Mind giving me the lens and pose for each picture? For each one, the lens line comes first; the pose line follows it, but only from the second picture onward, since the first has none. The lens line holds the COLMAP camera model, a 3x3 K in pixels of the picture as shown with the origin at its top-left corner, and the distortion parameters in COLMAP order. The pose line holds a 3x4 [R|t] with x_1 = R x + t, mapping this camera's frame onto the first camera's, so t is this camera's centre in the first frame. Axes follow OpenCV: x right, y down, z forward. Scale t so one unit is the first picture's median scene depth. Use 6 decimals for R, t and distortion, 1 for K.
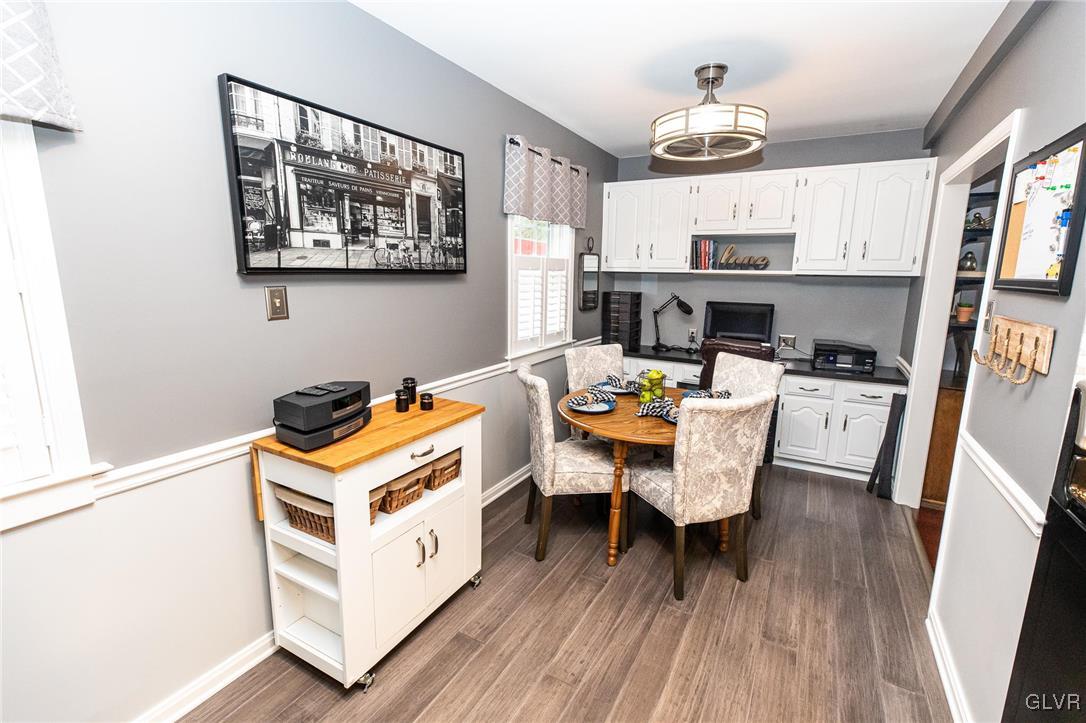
lens RADIAL K [[483.6, 0, 548.0], [0, 483.6, 357.7], [0, 0, 1]] dist [0.002032, -0.000197]
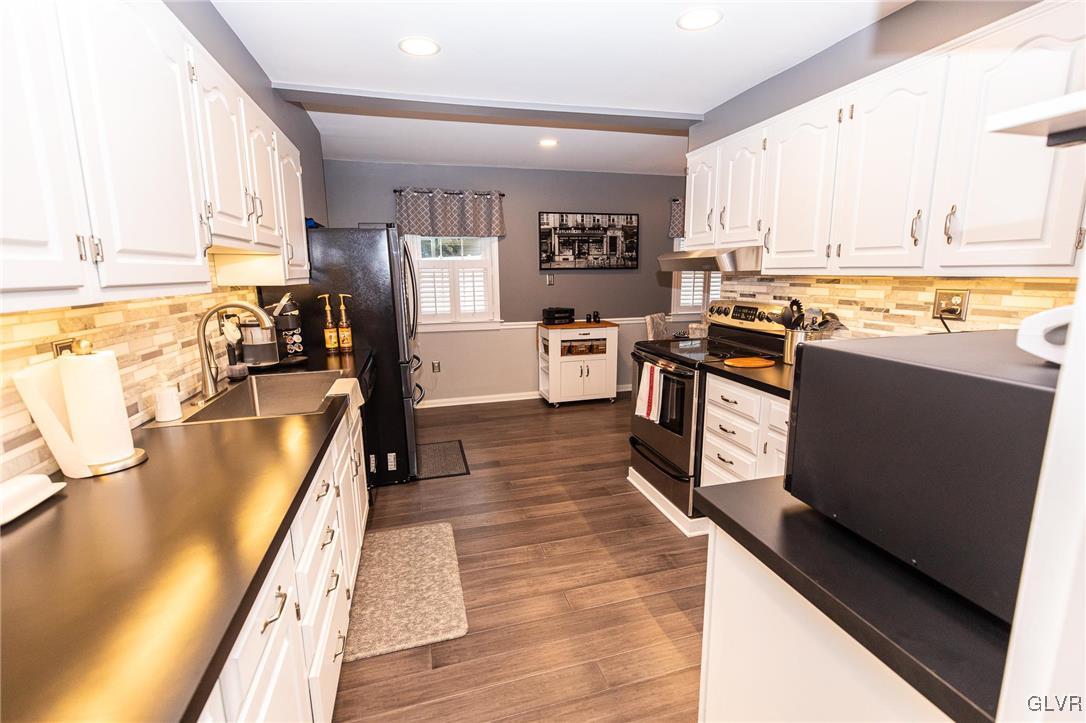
lens RADIAL K [[483.6, 0, 546.8], [0, 483.6, 361.8], [0, 0, 1]] dist [0.002032, -0.000197]
pose [[0.707392, 0.110723, -0.698096, 1.309047], [-0.105579, 0.993126, 0.050533, 0.201811], [0.698892, 0.037957, 0.714219, -0.951766]]
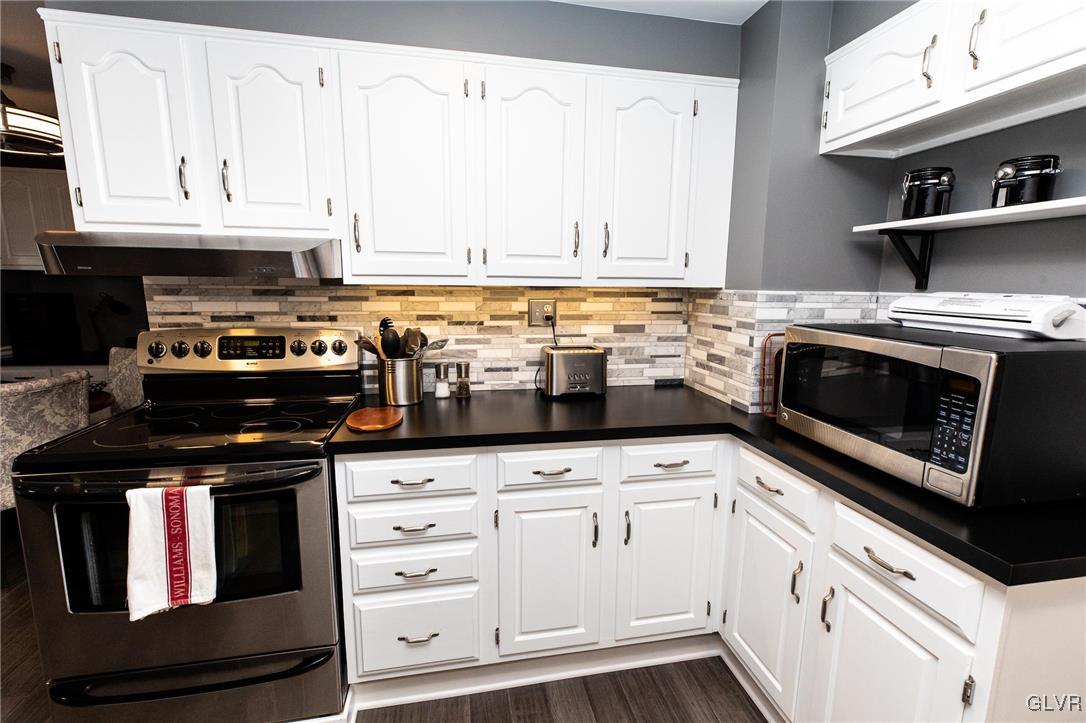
lens RADIAL K [[483.6, 0, 542.6], [0, 483.6, 359.1], [0, 0, 1]] dist [0.002032, -0.000197]
pose [[0.756067, -0.109838, 0.645212, 0.556486], [0.116181, 0.992685, 0.032849, 0.124388], [-0.644100, 0.050126, 0.763297, -0.534285]]
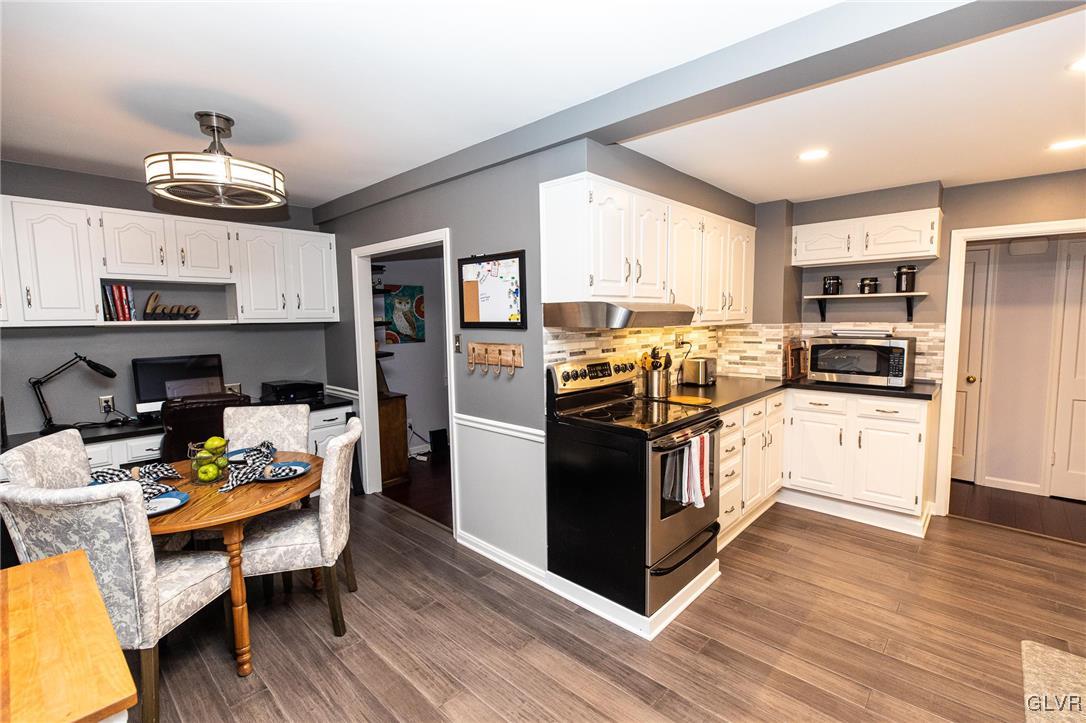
lens RADIAL K [[483.6, 0, 547.2], [0, 483.6, 356.1], [0, 0, 1]] dist [0.002032, -0.000197]
pose [[0.232800, -0.099076, 0.967465, -0.581875], [0.188536, 0.980522, 0.055046, -0.065000], [-0.954074, 0.169588, 0.246945, 0.243320]]
